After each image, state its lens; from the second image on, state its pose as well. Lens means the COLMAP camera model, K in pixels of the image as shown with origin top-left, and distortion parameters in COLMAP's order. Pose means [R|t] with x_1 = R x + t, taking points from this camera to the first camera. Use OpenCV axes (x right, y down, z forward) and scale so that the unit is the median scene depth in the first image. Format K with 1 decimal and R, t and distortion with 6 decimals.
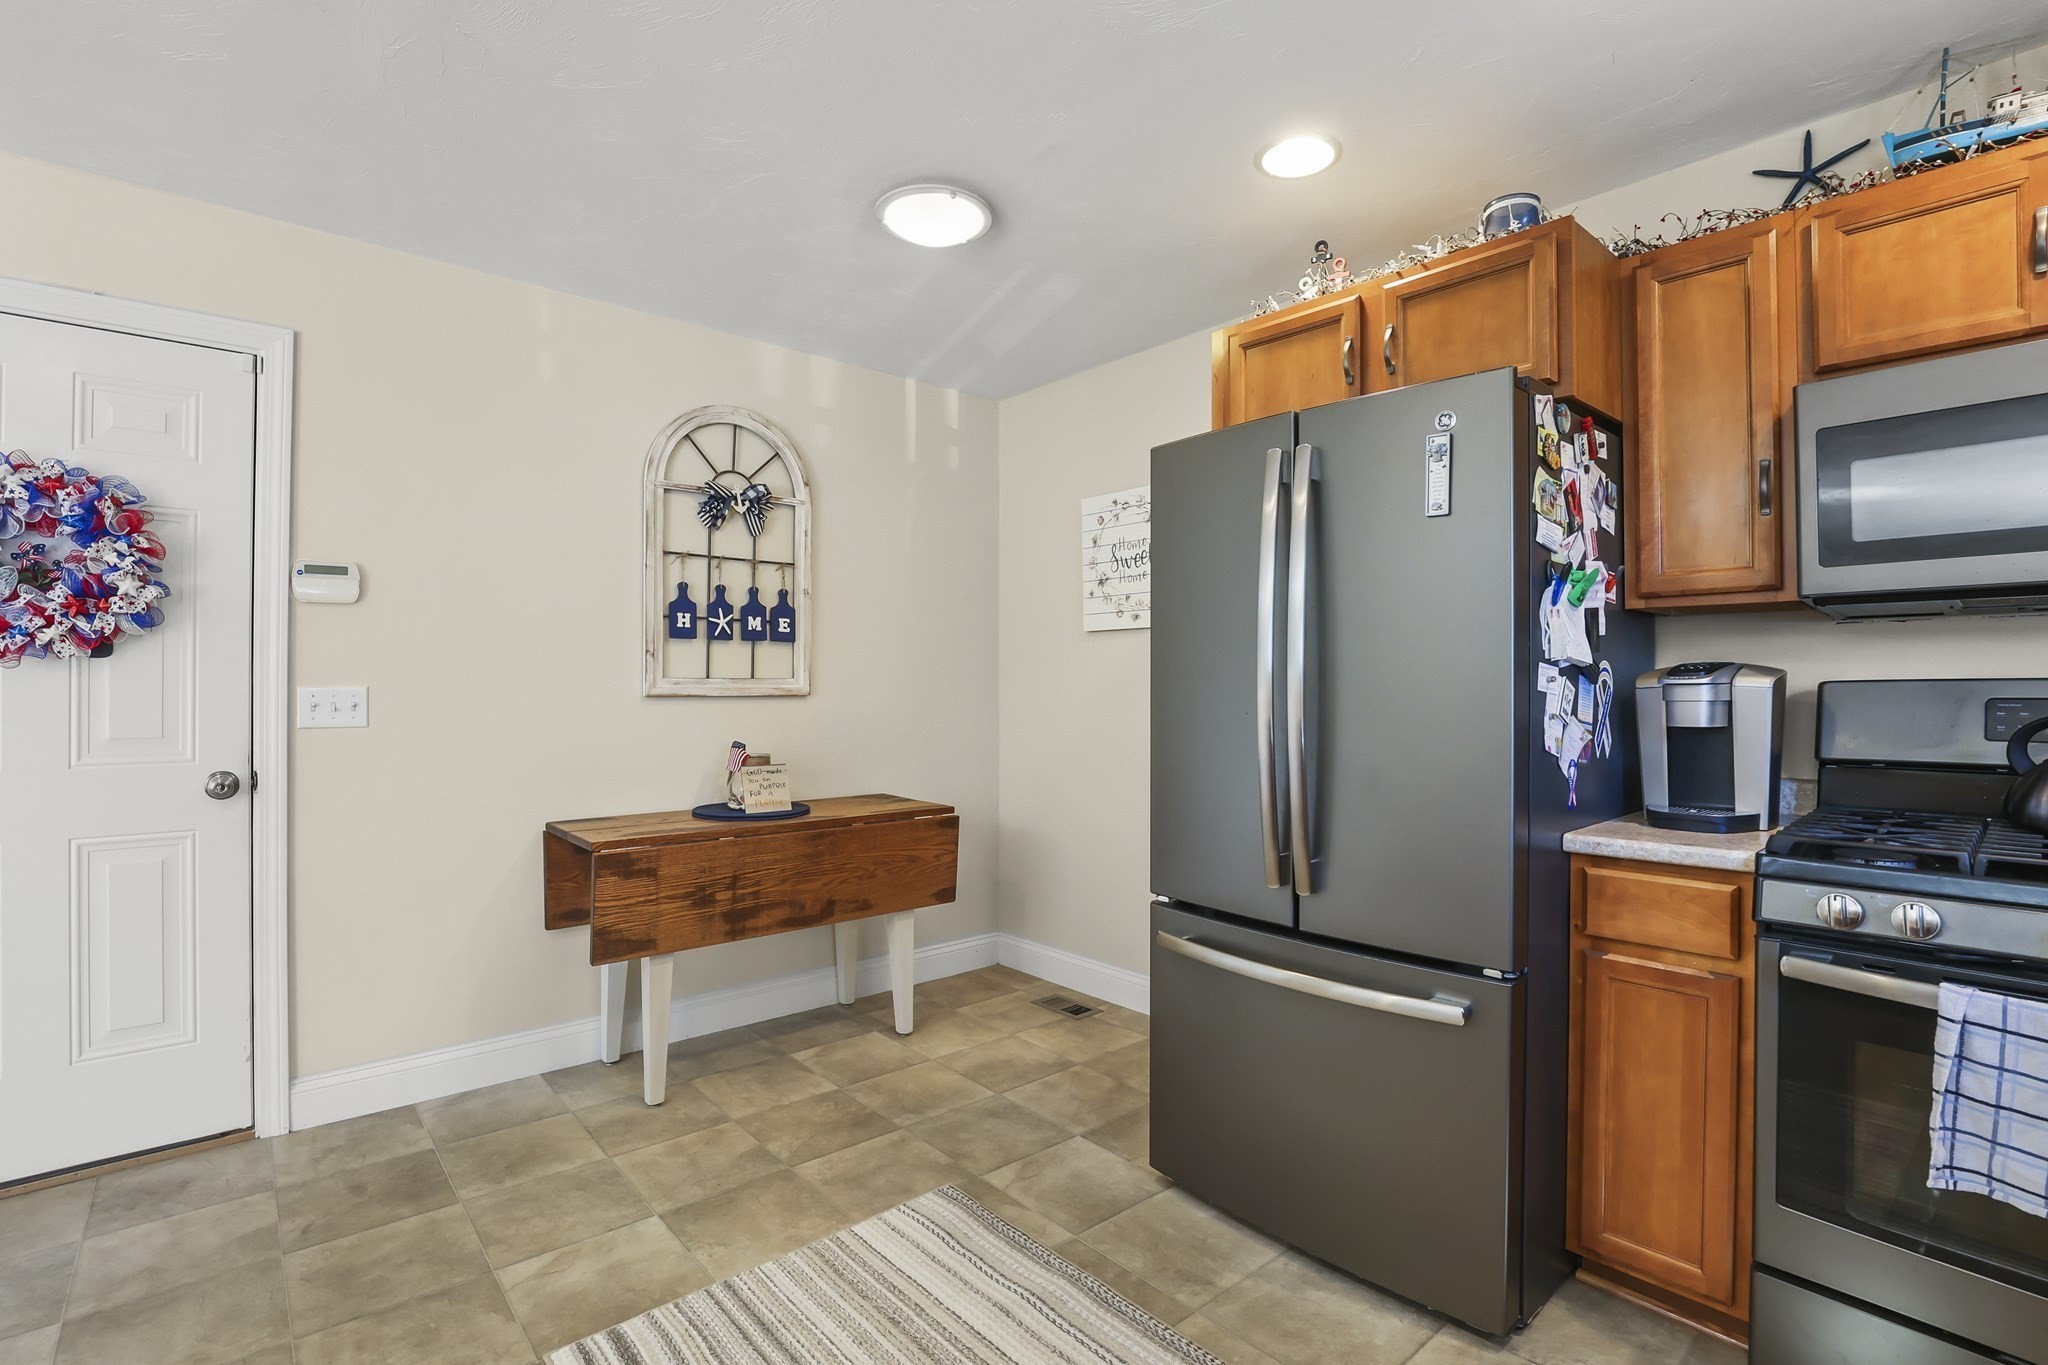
lens RADIAL K [[950.2, 0, 1006.3], [0, 950.2, 677.7], [0, 0, 1]] dist [-0.035000, 0.005493]
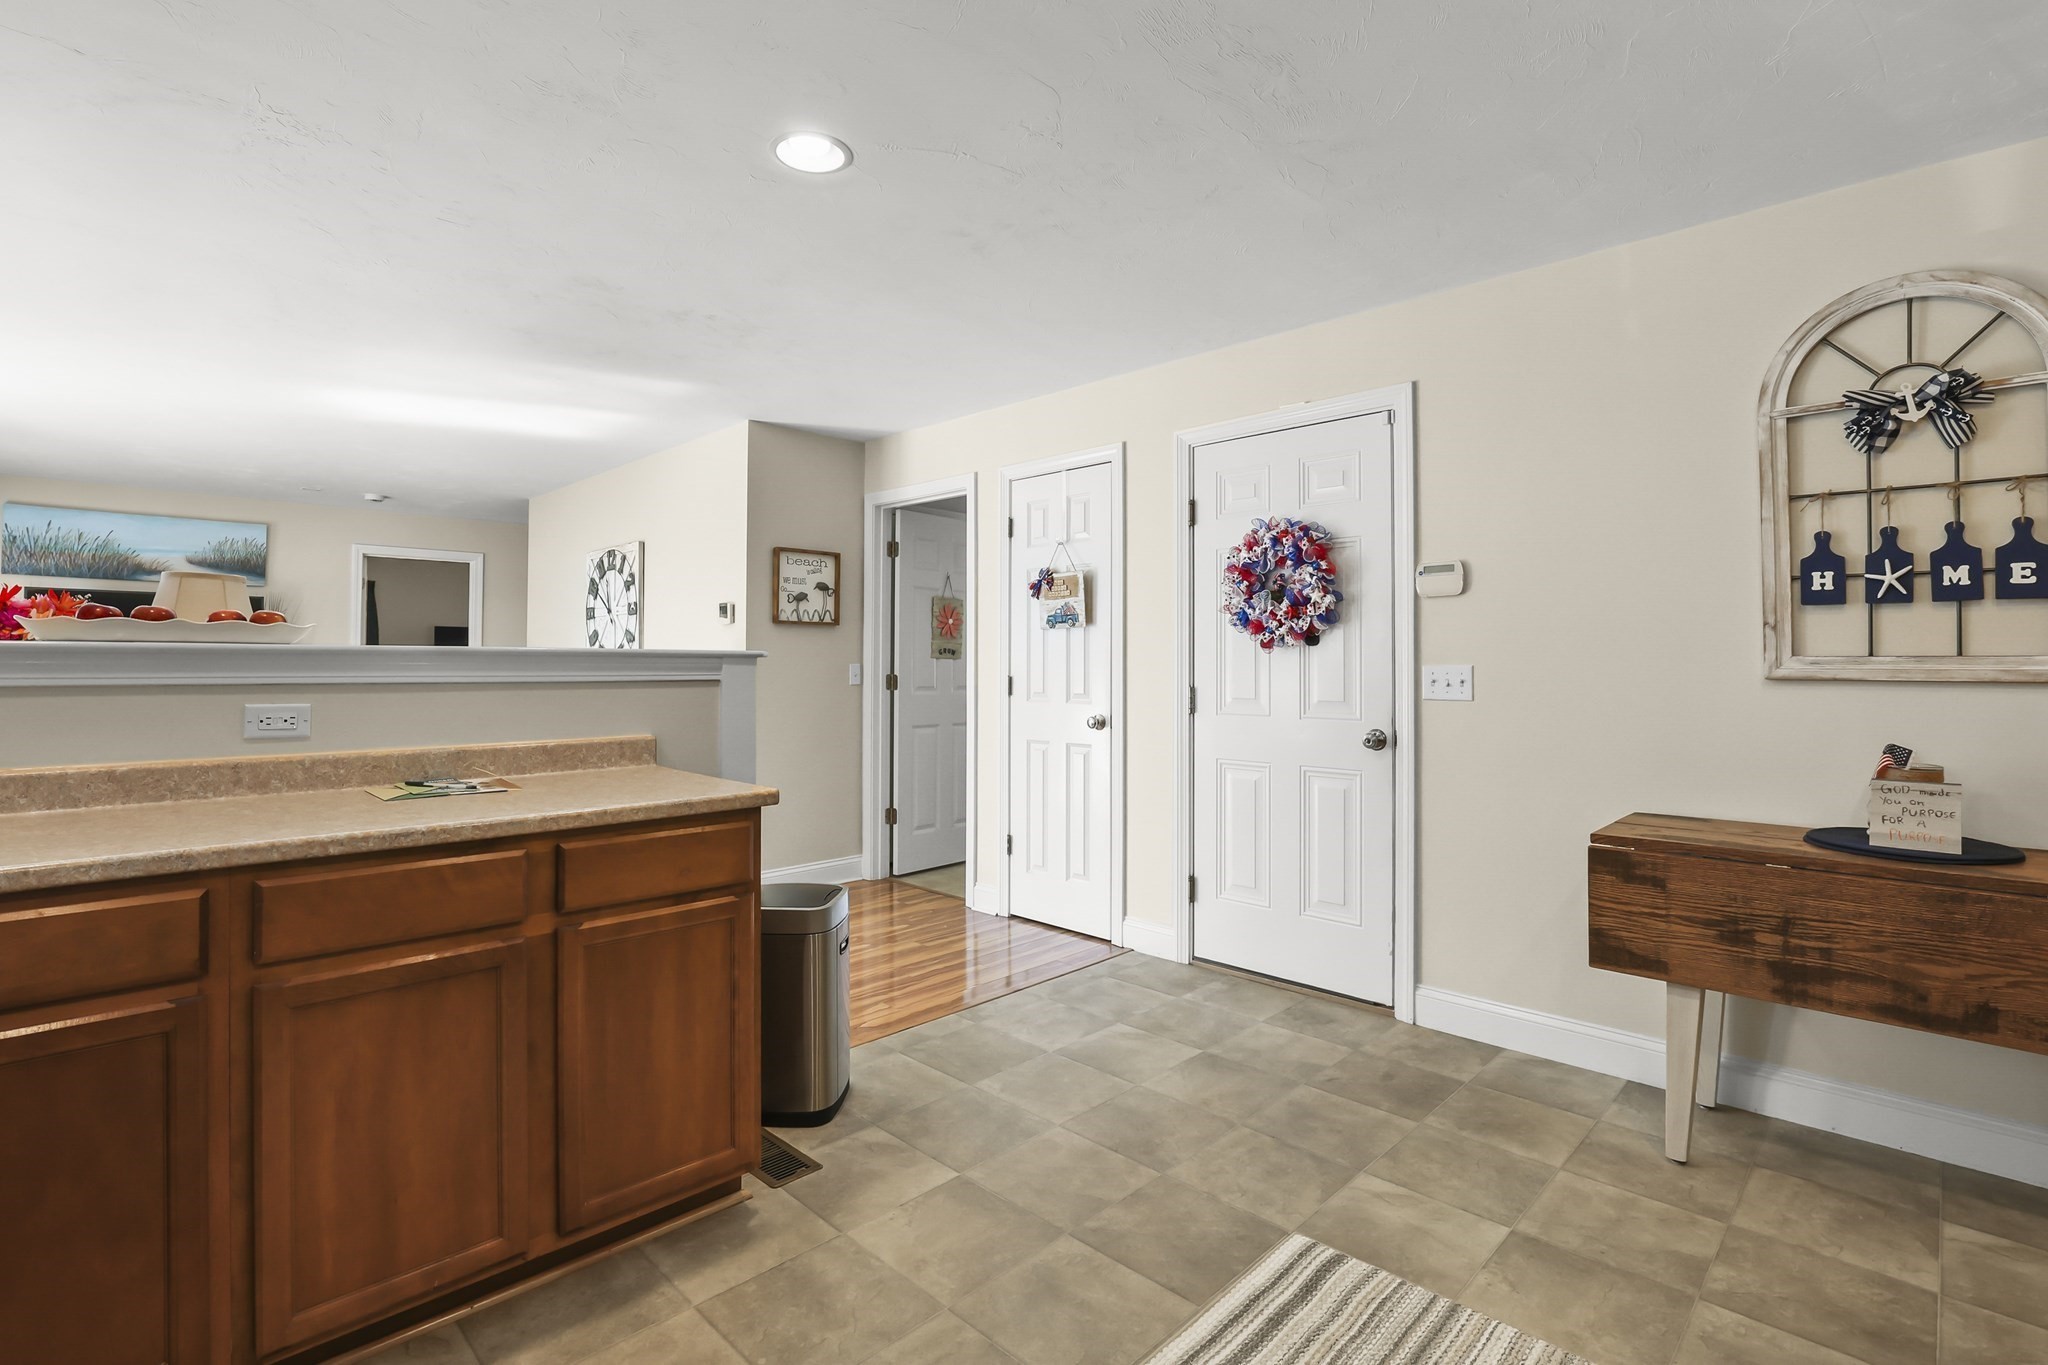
lens RADIAL K [[950.2, 0, 1029.0], [0, 950.2, 645.3], [0, 0, 1]] dist [-0.035000, 0.005493]
pose [[0.091165, -0.019906, -0.995637, 0.431406], [0.002447, 0.999802, -0.019765, 0.005848], [0.995833, -0.000635, 0.091195, 0.358378]]
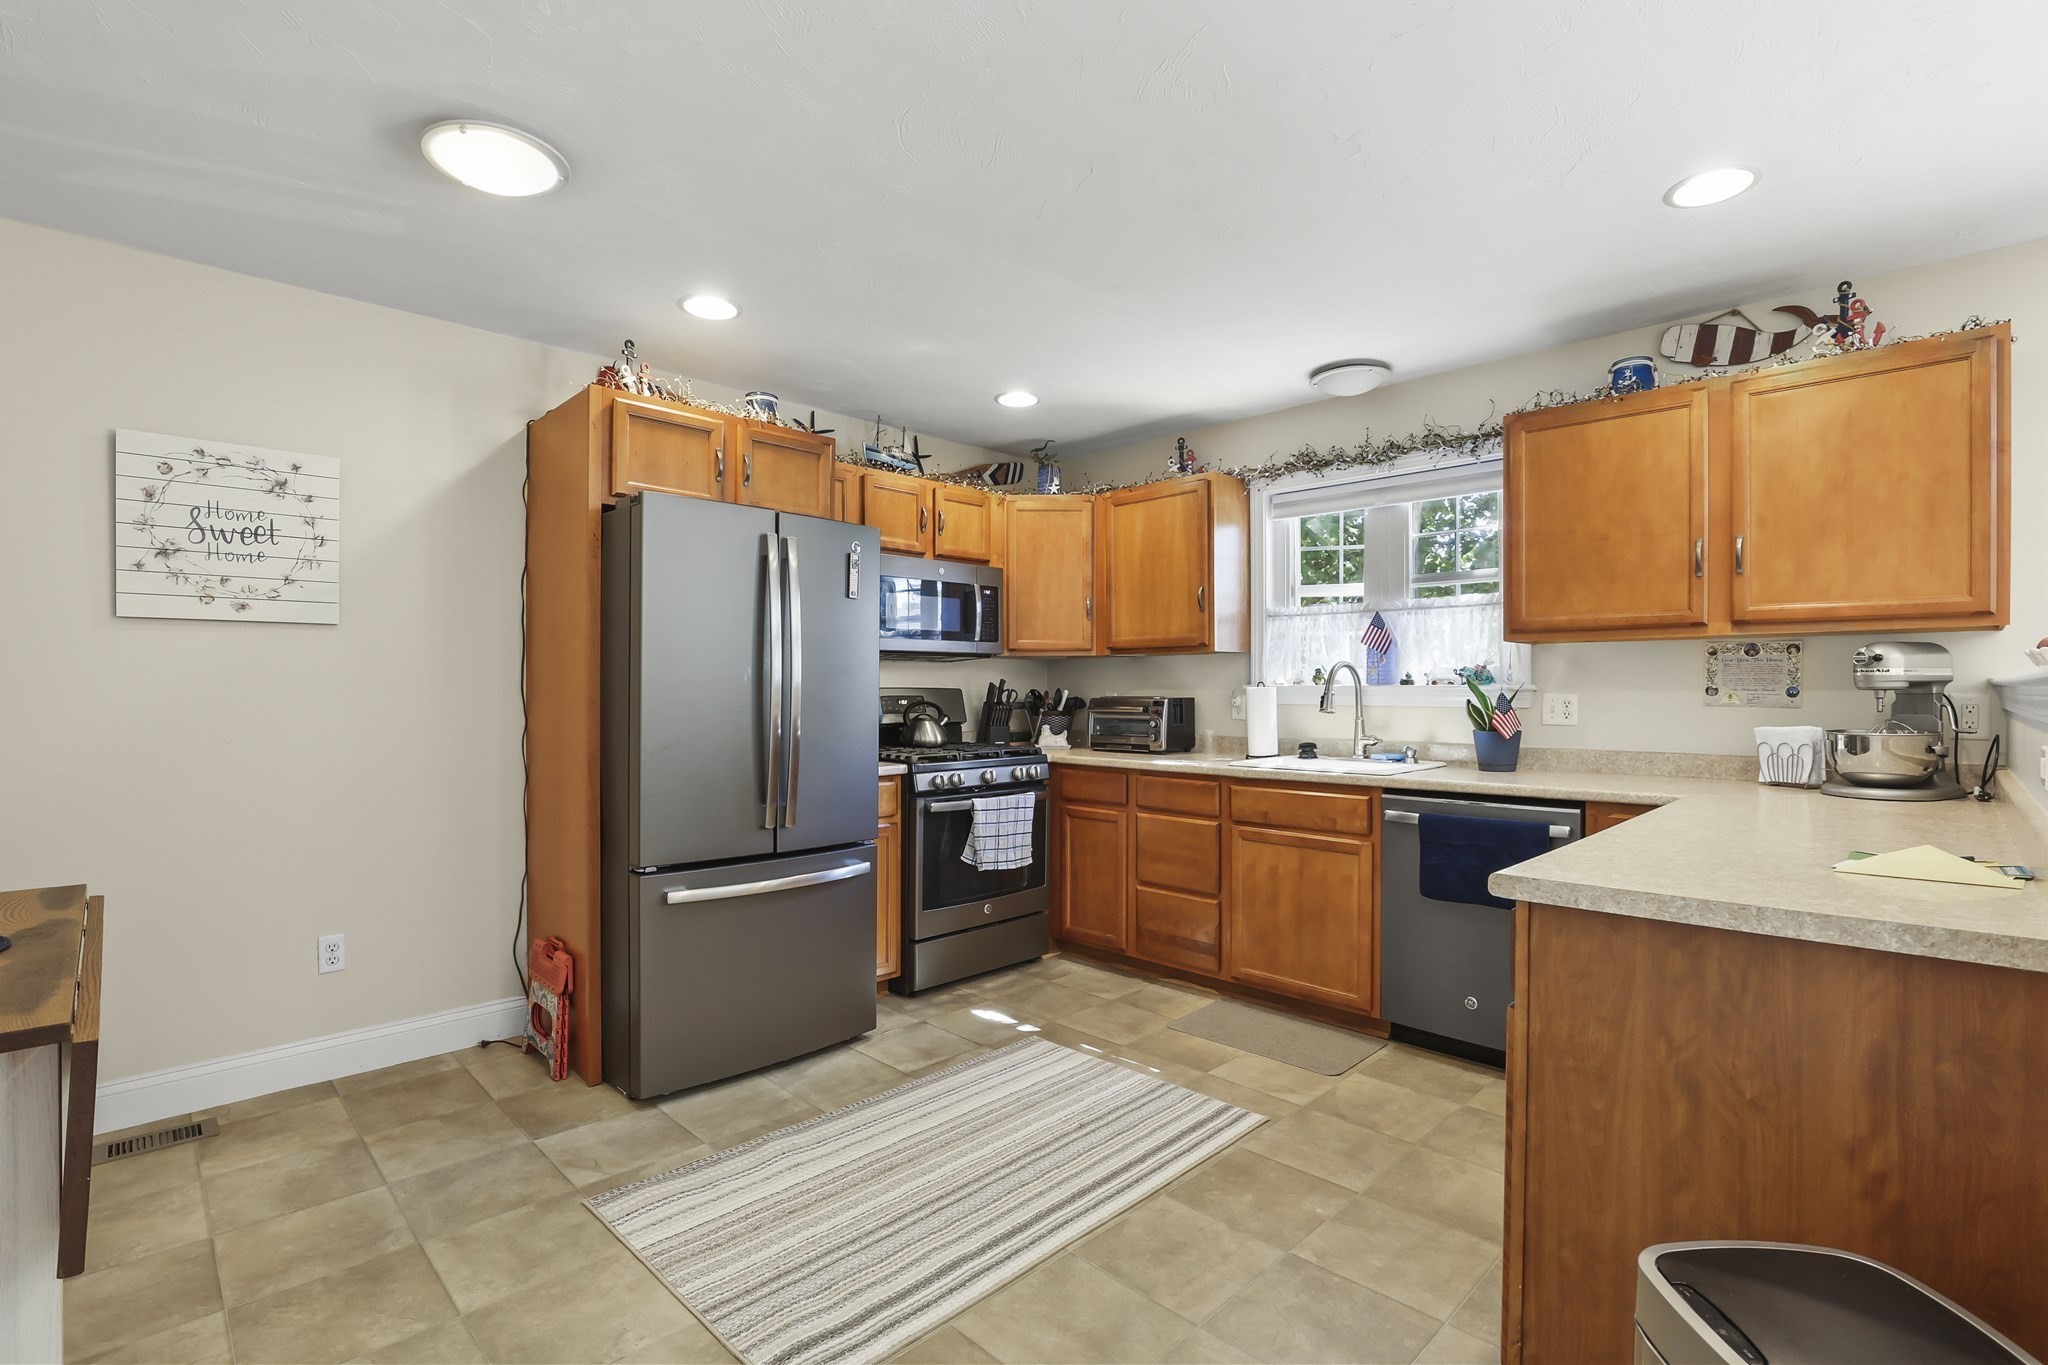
lens RADIAL K [[950.2, 0, 1028.3], [0, 950.2, 699.0], [0, 0, 1]] dist [-0.035000, 0.005493]
pose [[-0.078876, -0.010447, 0.996830, -0.930819], [-0.005173, 0.999936, 0.010070, 0.002923], [-0.996871, -0.004362, -0.078925, 0.542618]]
